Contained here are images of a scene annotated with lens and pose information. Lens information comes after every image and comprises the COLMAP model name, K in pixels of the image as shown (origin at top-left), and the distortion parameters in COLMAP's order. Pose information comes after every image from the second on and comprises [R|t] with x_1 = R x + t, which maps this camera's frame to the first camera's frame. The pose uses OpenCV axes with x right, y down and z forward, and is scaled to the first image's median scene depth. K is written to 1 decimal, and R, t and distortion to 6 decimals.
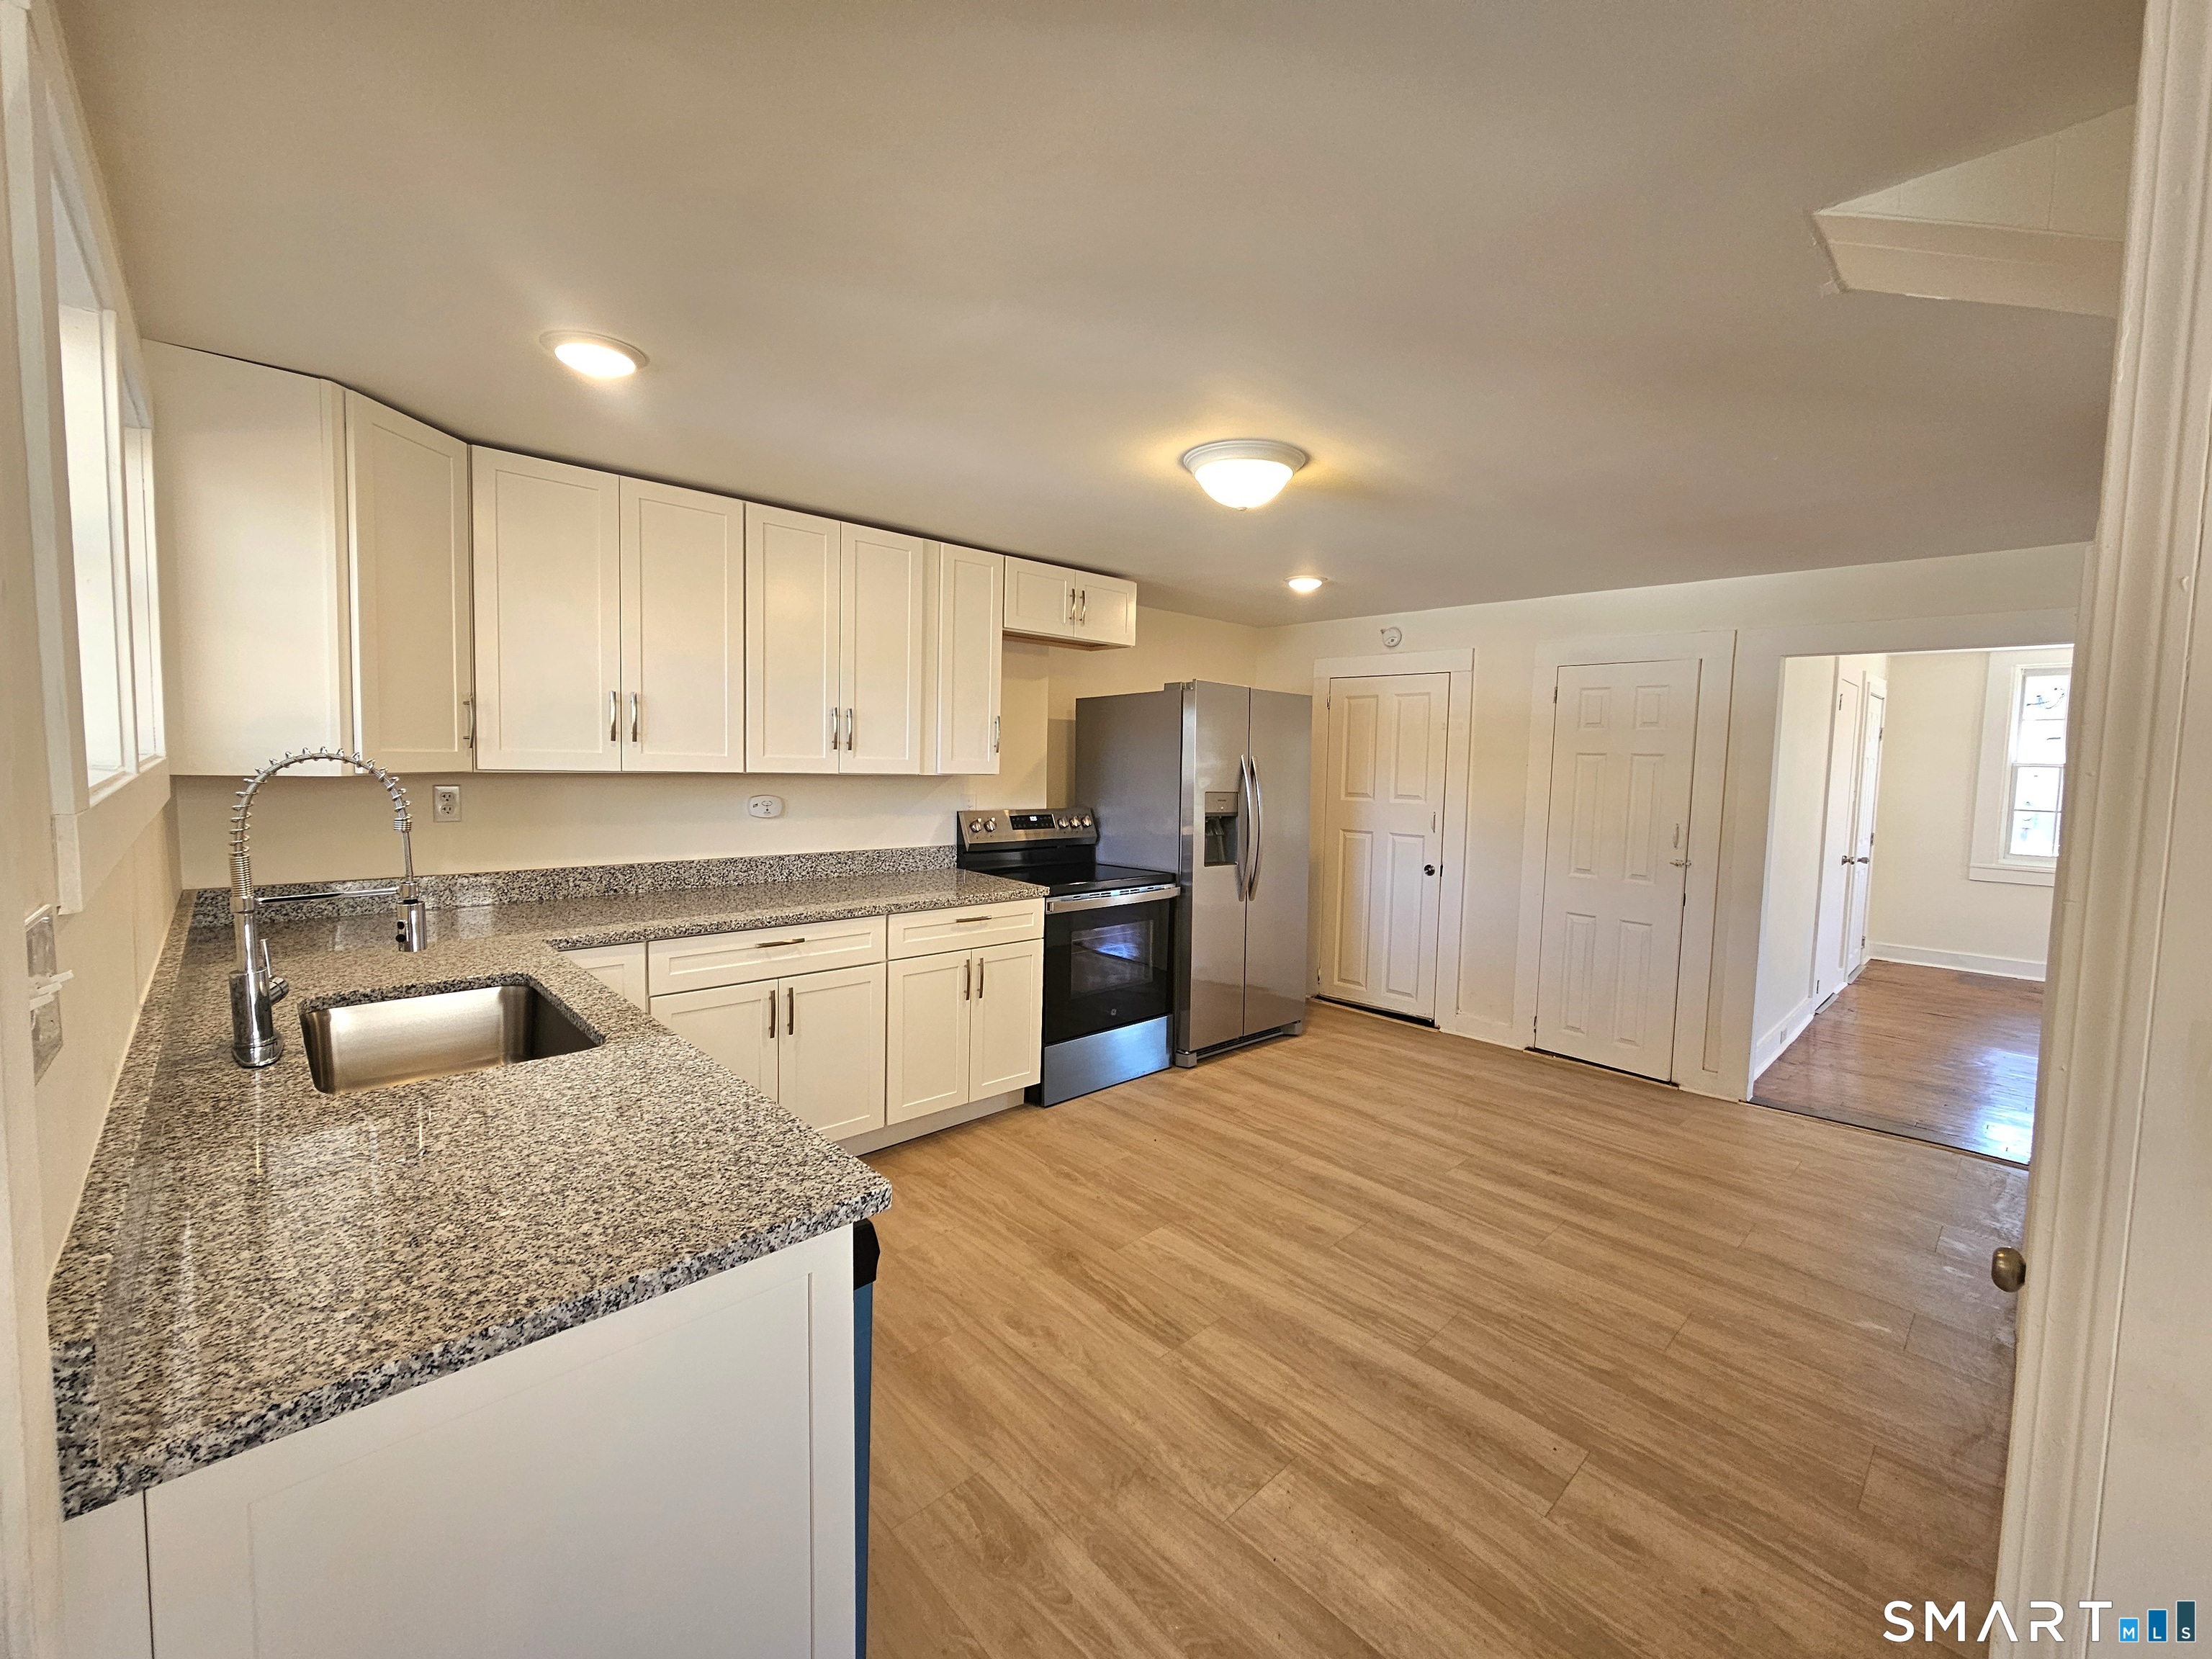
lens RADIAL K [[908.3, 0, 1105.4], [0, 908.3, 831.3], [0, 0, 1]] dist [0.003659, -0.000589]
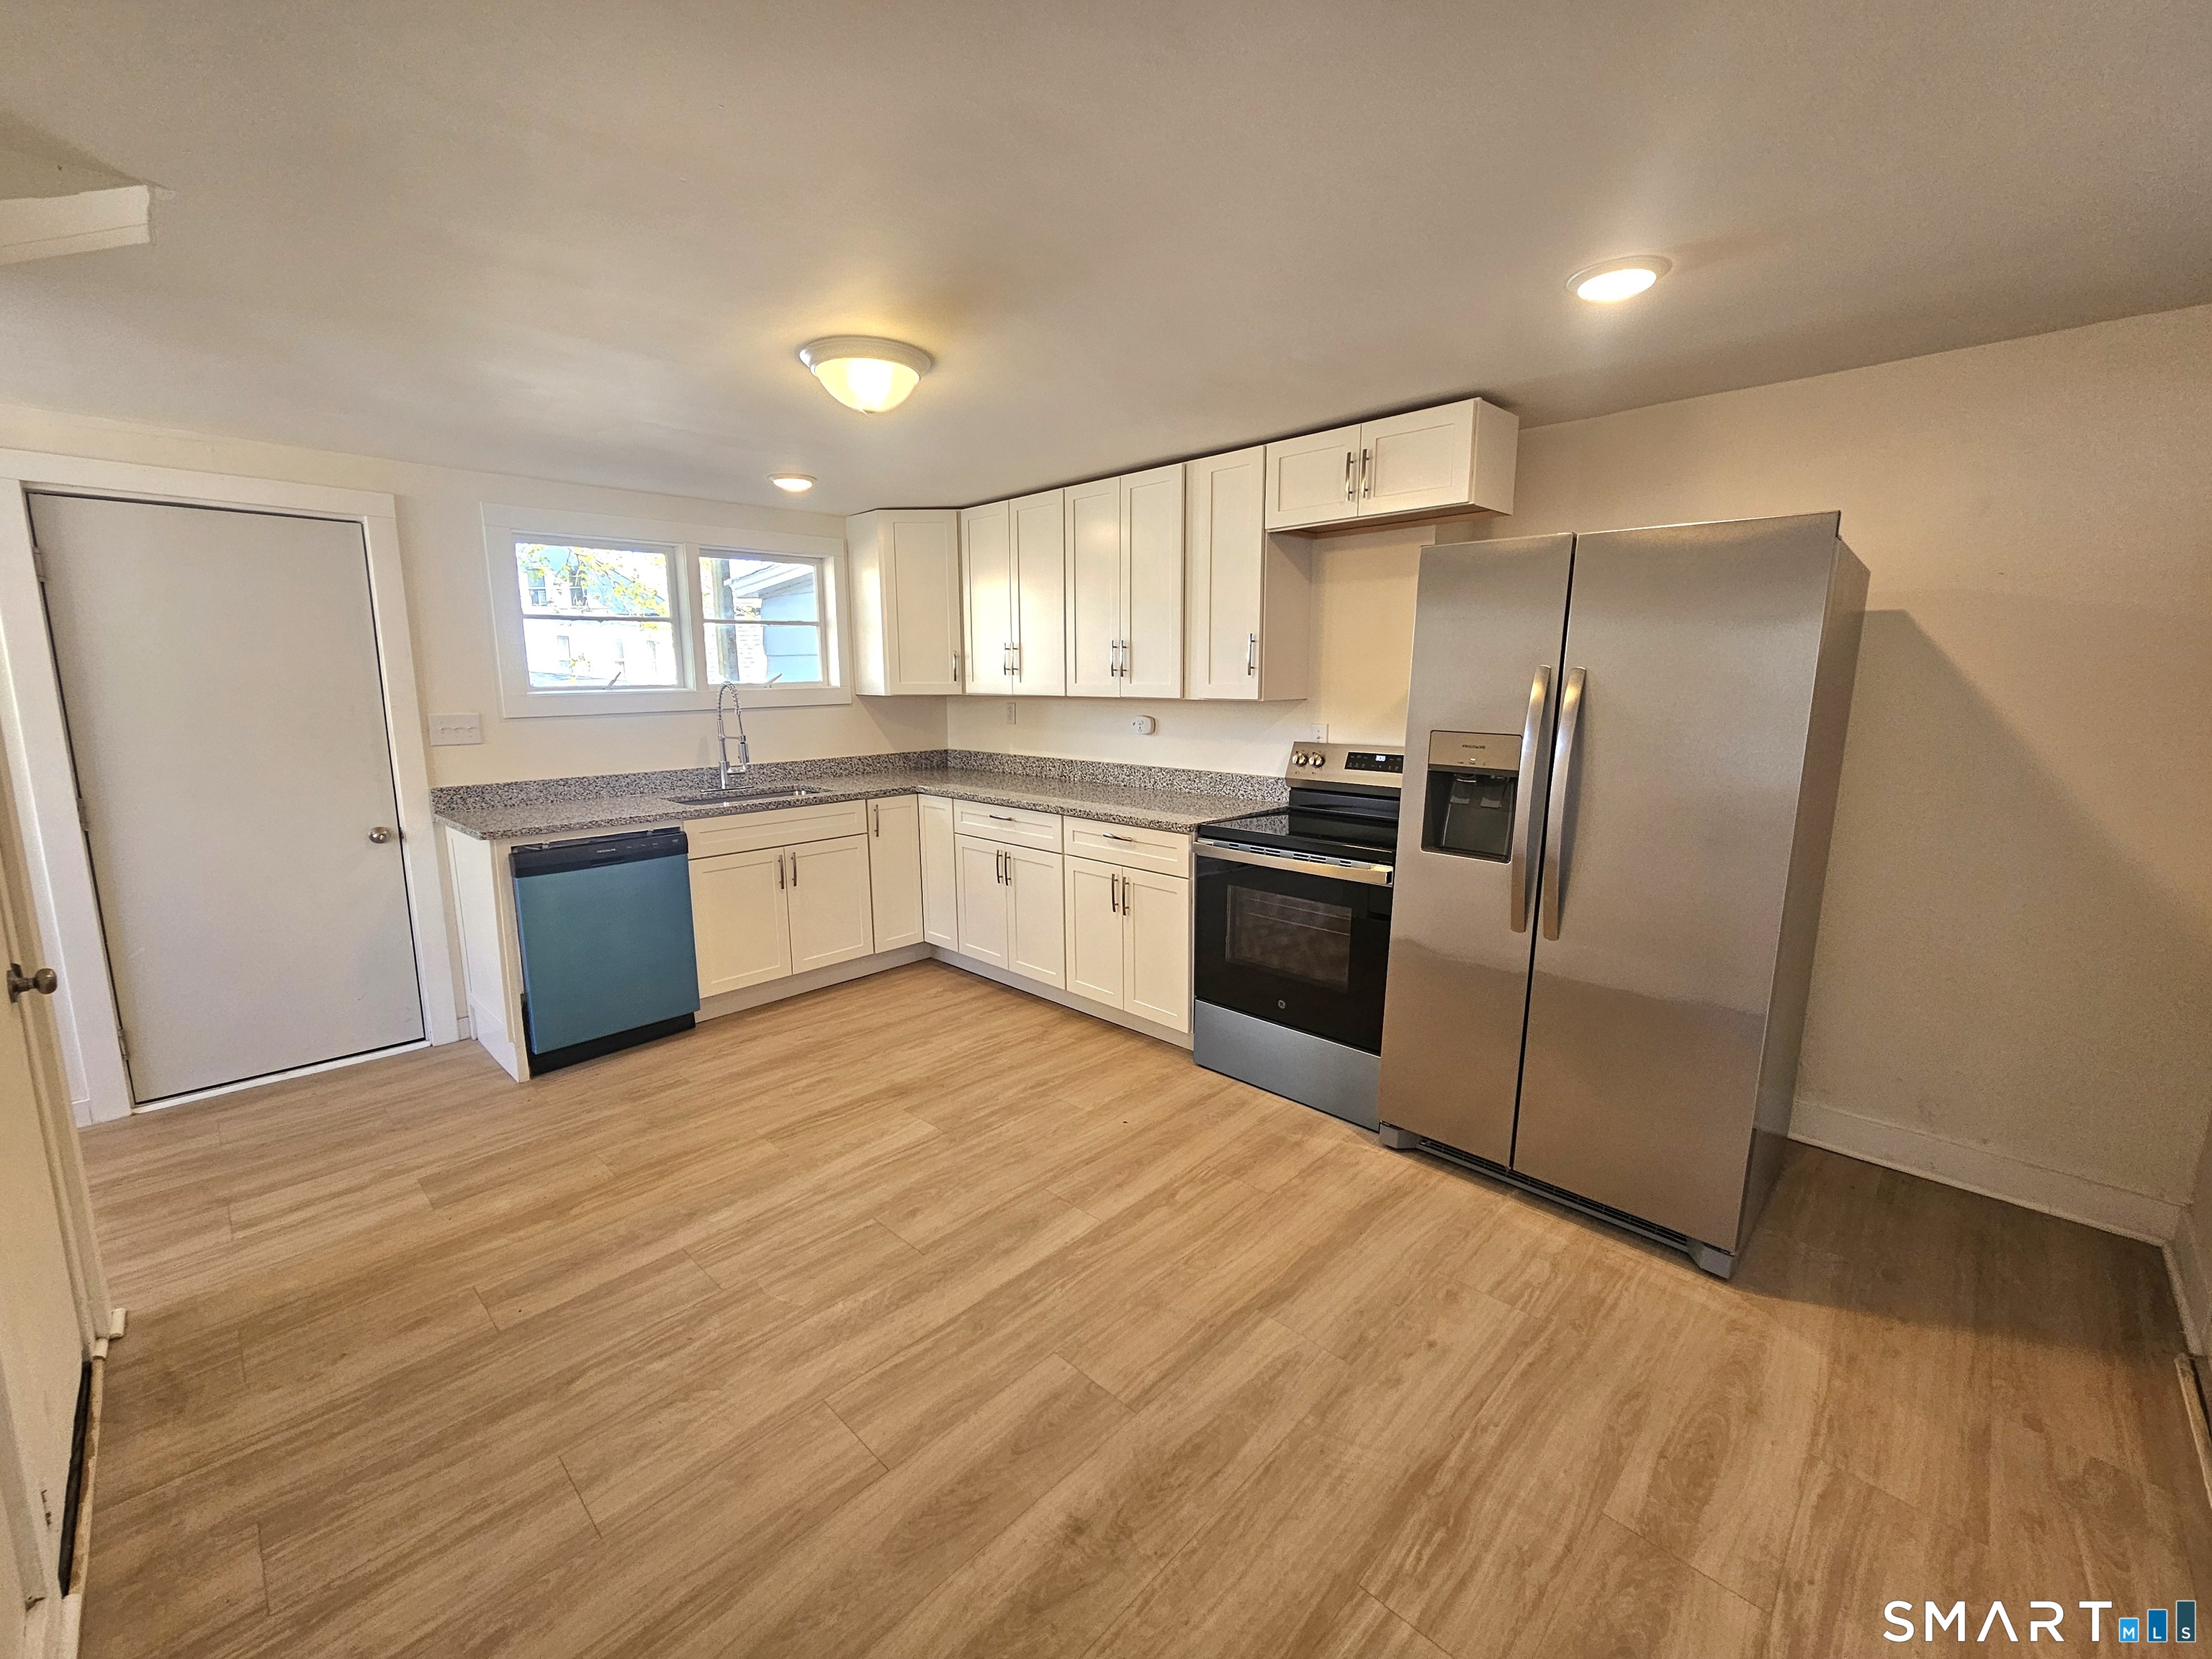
lens RADIAL K [[908.3, 0, 1107.1], [0, 908.3, 820.0], [0, 0, 1]] dist [0.003659, -0.000589]
pose [[0.044481, 0.132145, -0.990232, 0.946164], [-0.075878, 0.988797, 0.128545, -0.059950], [0.996125, 0.069419, 0.054009, 0.991281]]
